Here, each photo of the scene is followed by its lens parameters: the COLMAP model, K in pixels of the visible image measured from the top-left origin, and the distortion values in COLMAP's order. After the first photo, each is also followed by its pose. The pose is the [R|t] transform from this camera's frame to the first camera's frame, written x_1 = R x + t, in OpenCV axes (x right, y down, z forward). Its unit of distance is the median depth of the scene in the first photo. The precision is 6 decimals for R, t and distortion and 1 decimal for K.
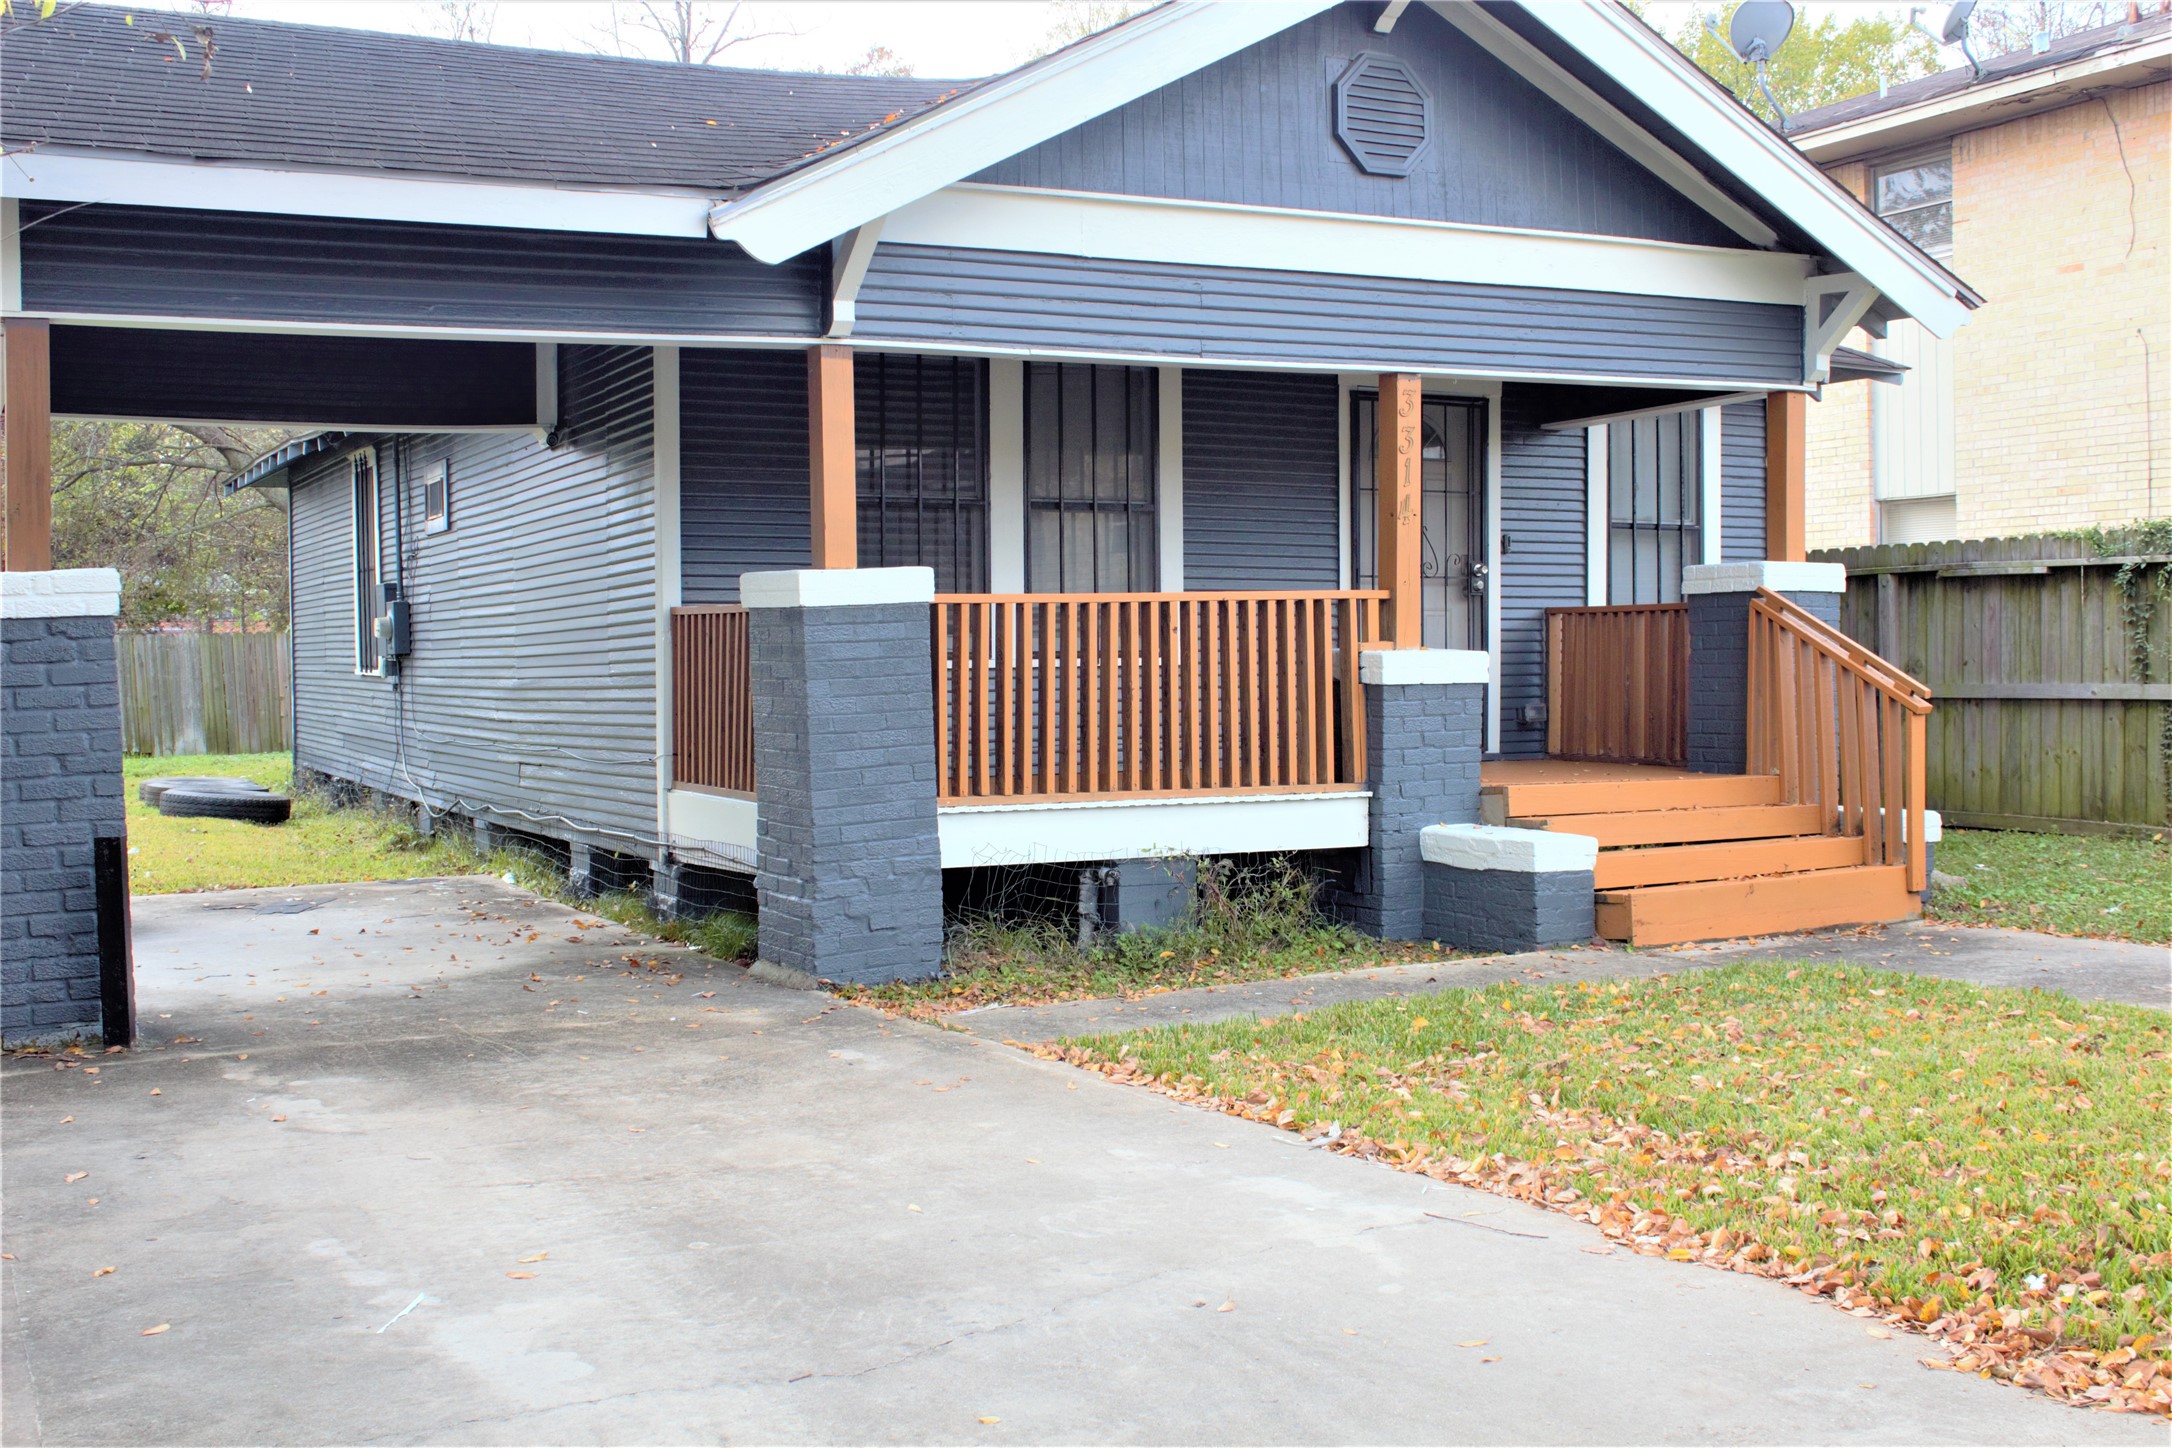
lens RADIAL K [[2297.4, 0, 1086.0], [0, 2297.4, 724.0], [0, 0, 1]] dist [-0.132887, -0.005050]
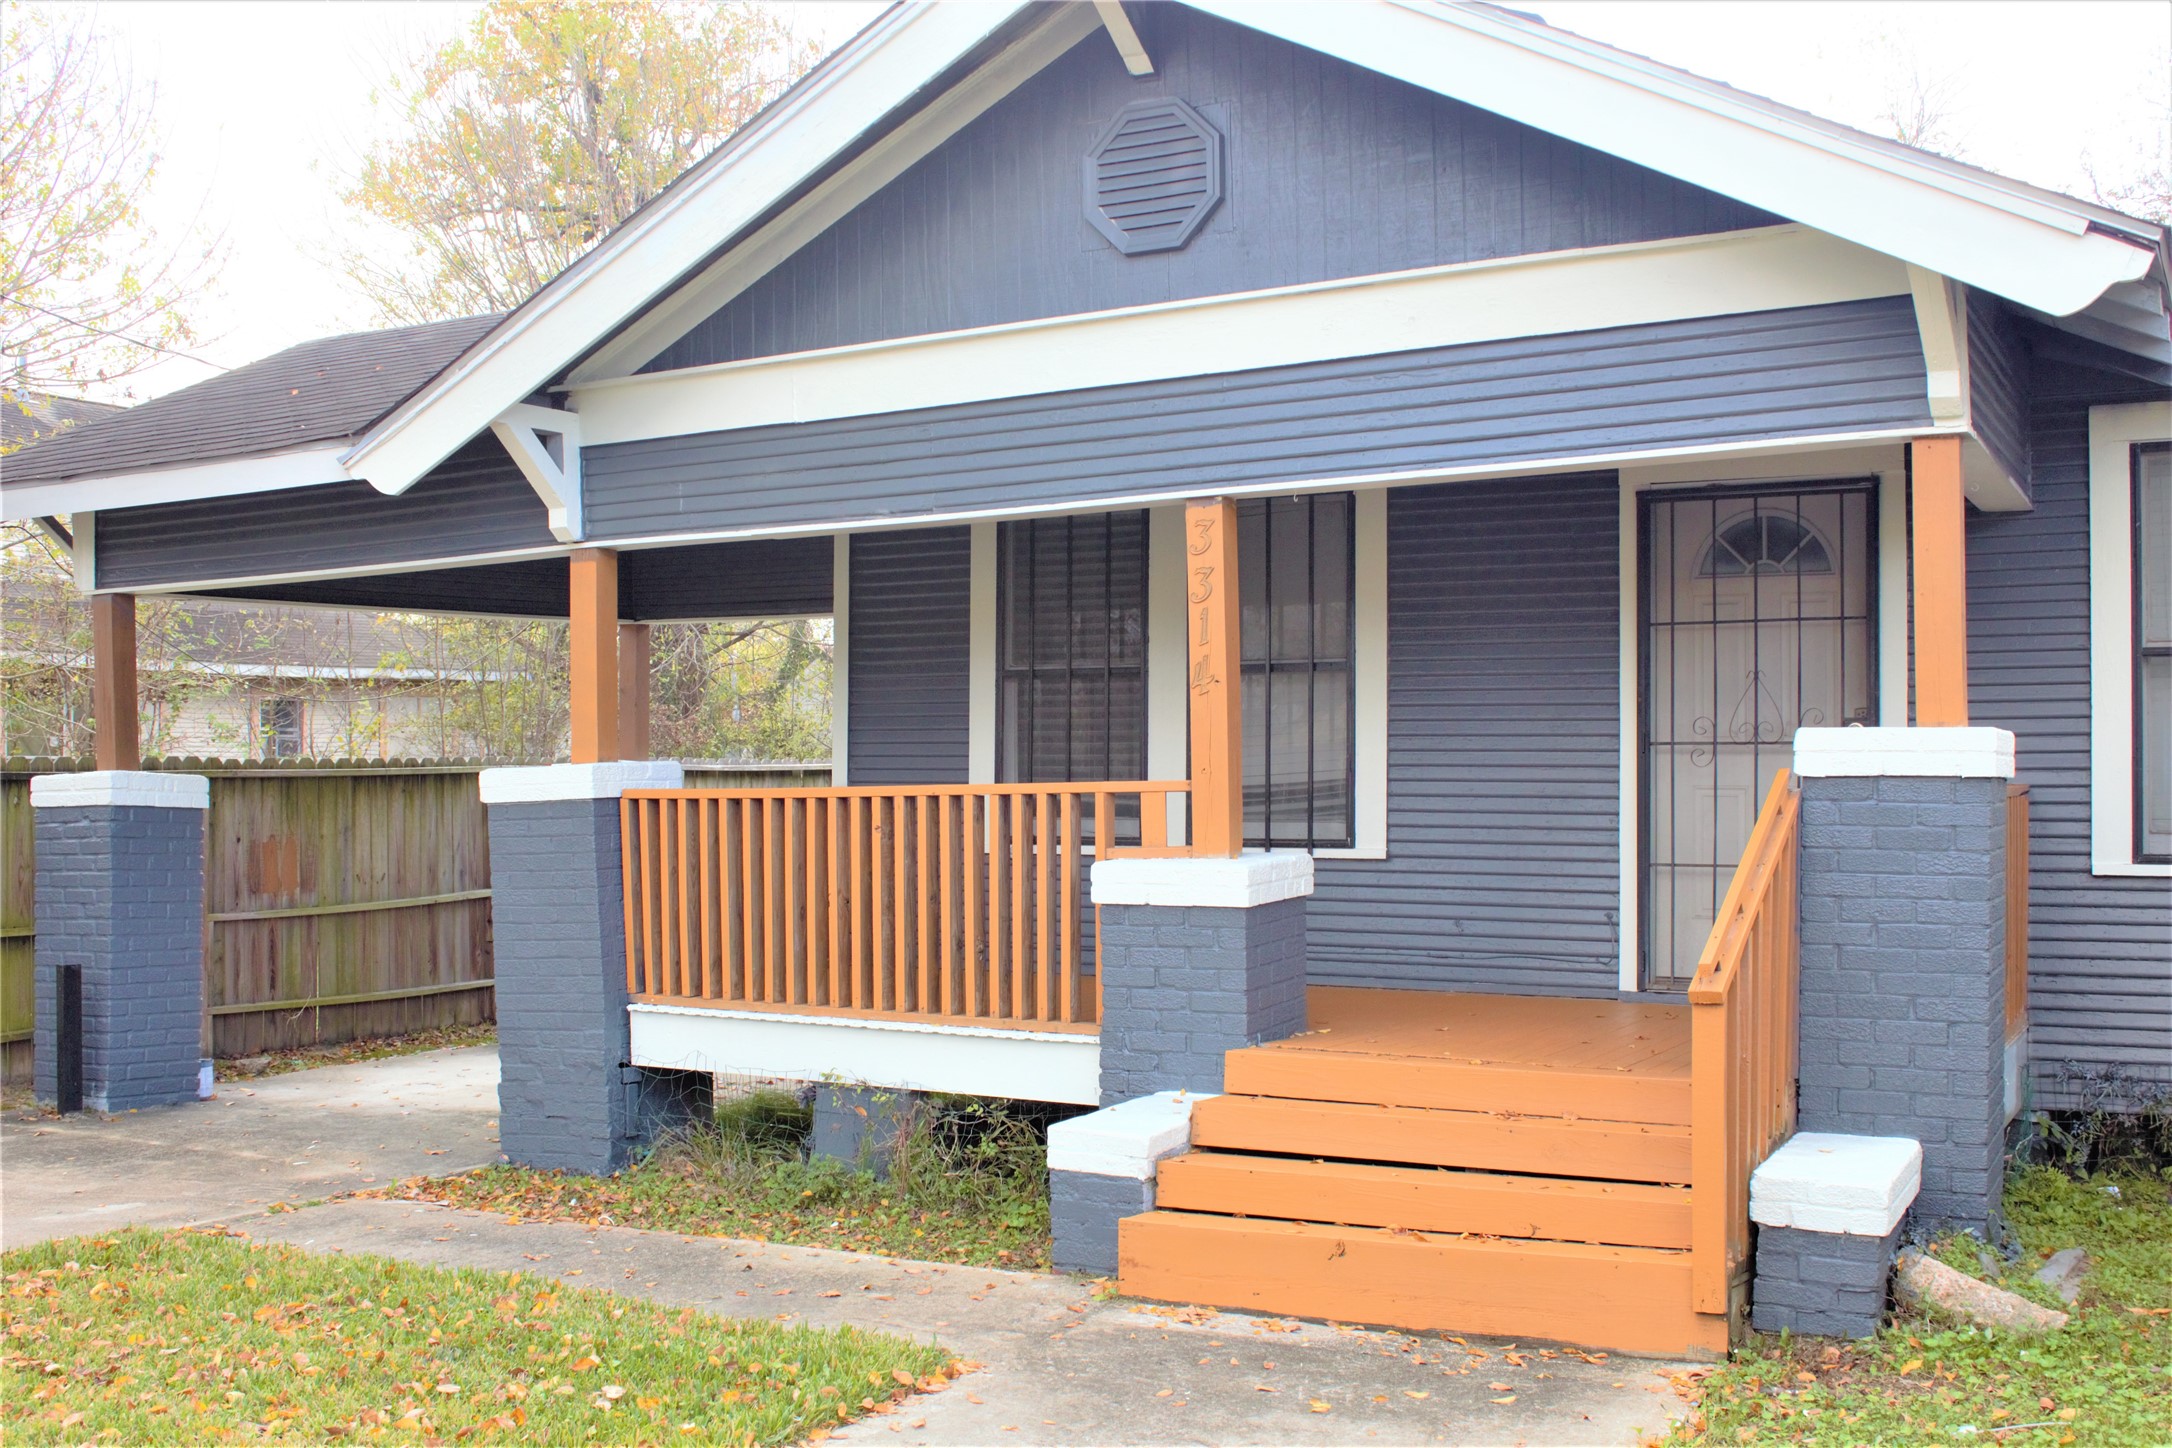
lens RADIAL K [[2956.0, 0, 1086.0], [0, 2956.0, 724.0], [0, 0, 1]] dist [-0.173847, -0.021594]
pose [[0.442859, -0.014581, -0.896473, 1.037004], [-0.037261, 0.998705, -0.034650, -0.042850], [0.895816, 0.048749, 0.441742, 0.542160]]
